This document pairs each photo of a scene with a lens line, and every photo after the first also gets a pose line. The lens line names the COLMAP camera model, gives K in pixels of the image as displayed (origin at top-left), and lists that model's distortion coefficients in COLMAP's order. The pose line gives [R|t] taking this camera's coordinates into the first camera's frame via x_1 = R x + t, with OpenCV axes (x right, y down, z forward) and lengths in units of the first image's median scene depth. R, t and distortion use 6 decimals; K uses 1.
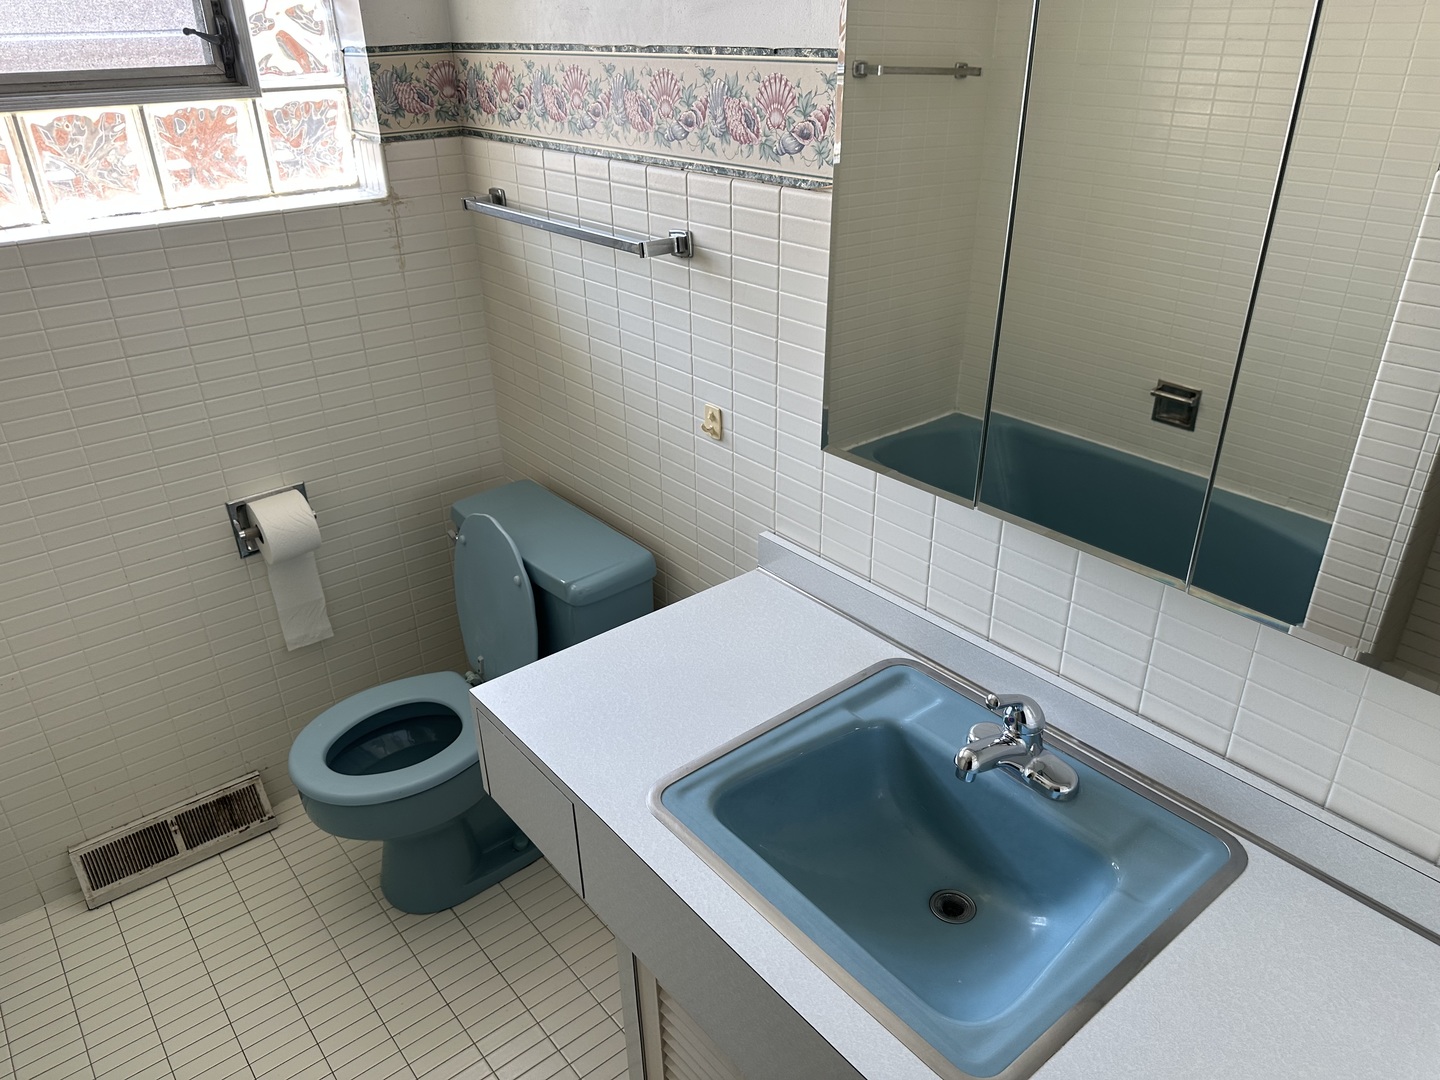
lens RADIAL K [[1025.8, 0, 710.0], [0, 1025.8, 550.6], [0, 0, 1]] dist [0.038631, -0.039383]
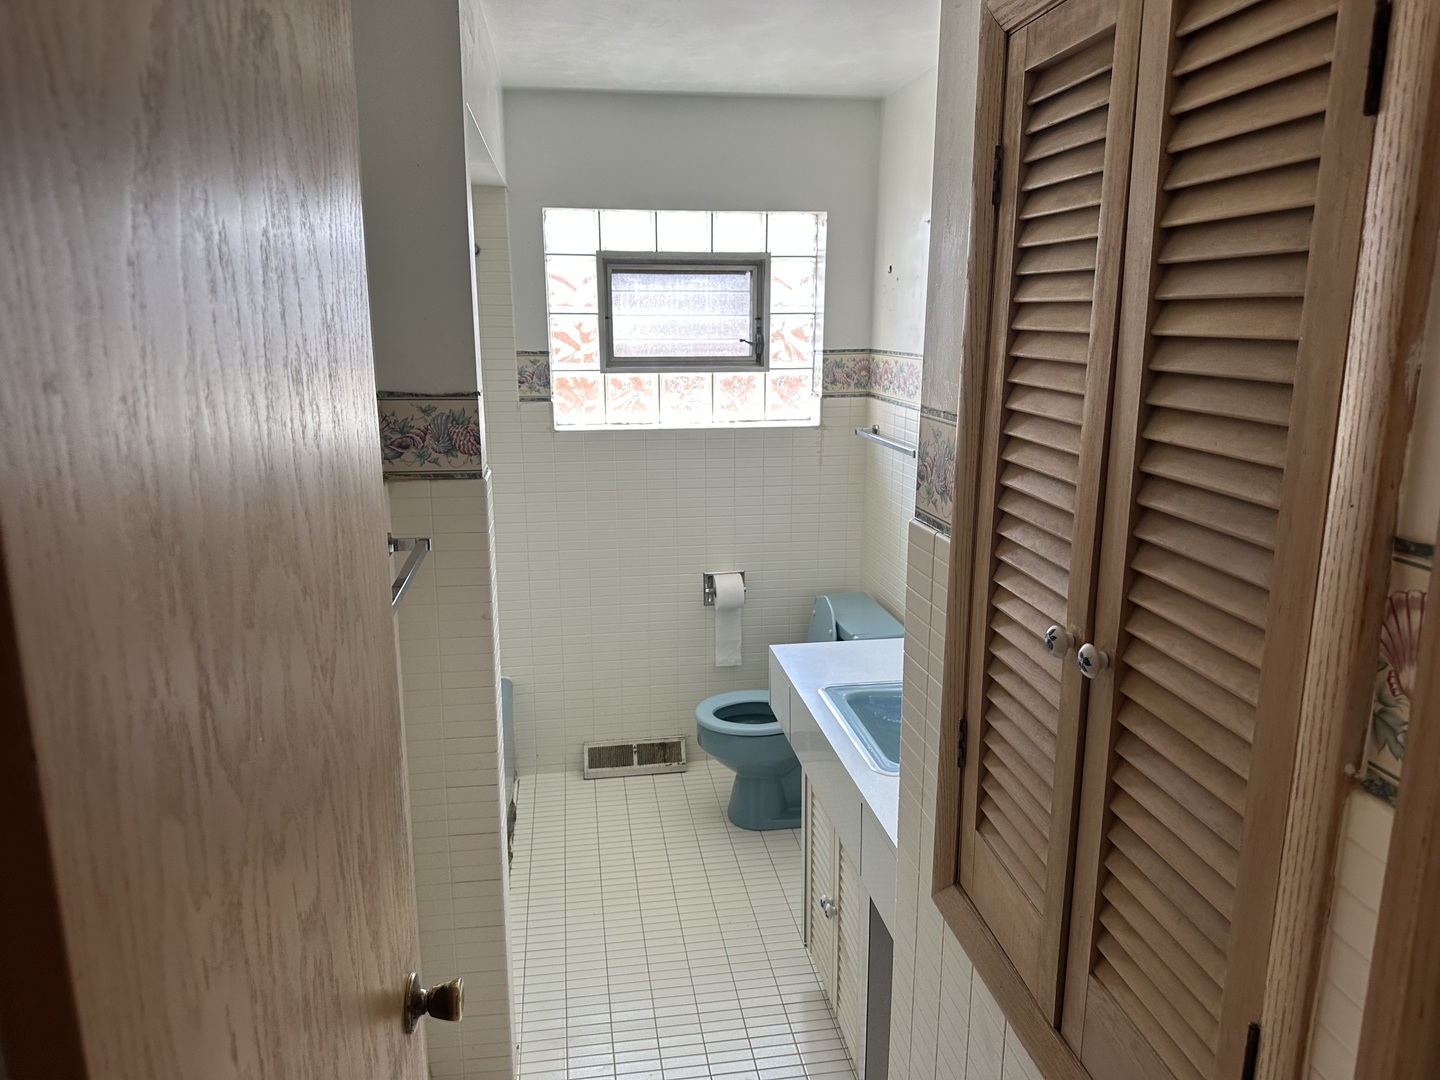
lens RADIAL K [[1025.8, 0, 738.7], [0, 1025.8, 528.6], [0, 0, 1]] dist [0.038631, -0.039383]
pose [[0.876721, 0.120972, -0.465538, 0.445423], [-0.237194, 0.950727, -0.199644, 0.237584], [0.418448, 0.285455, 0.862216, -0.596141]]
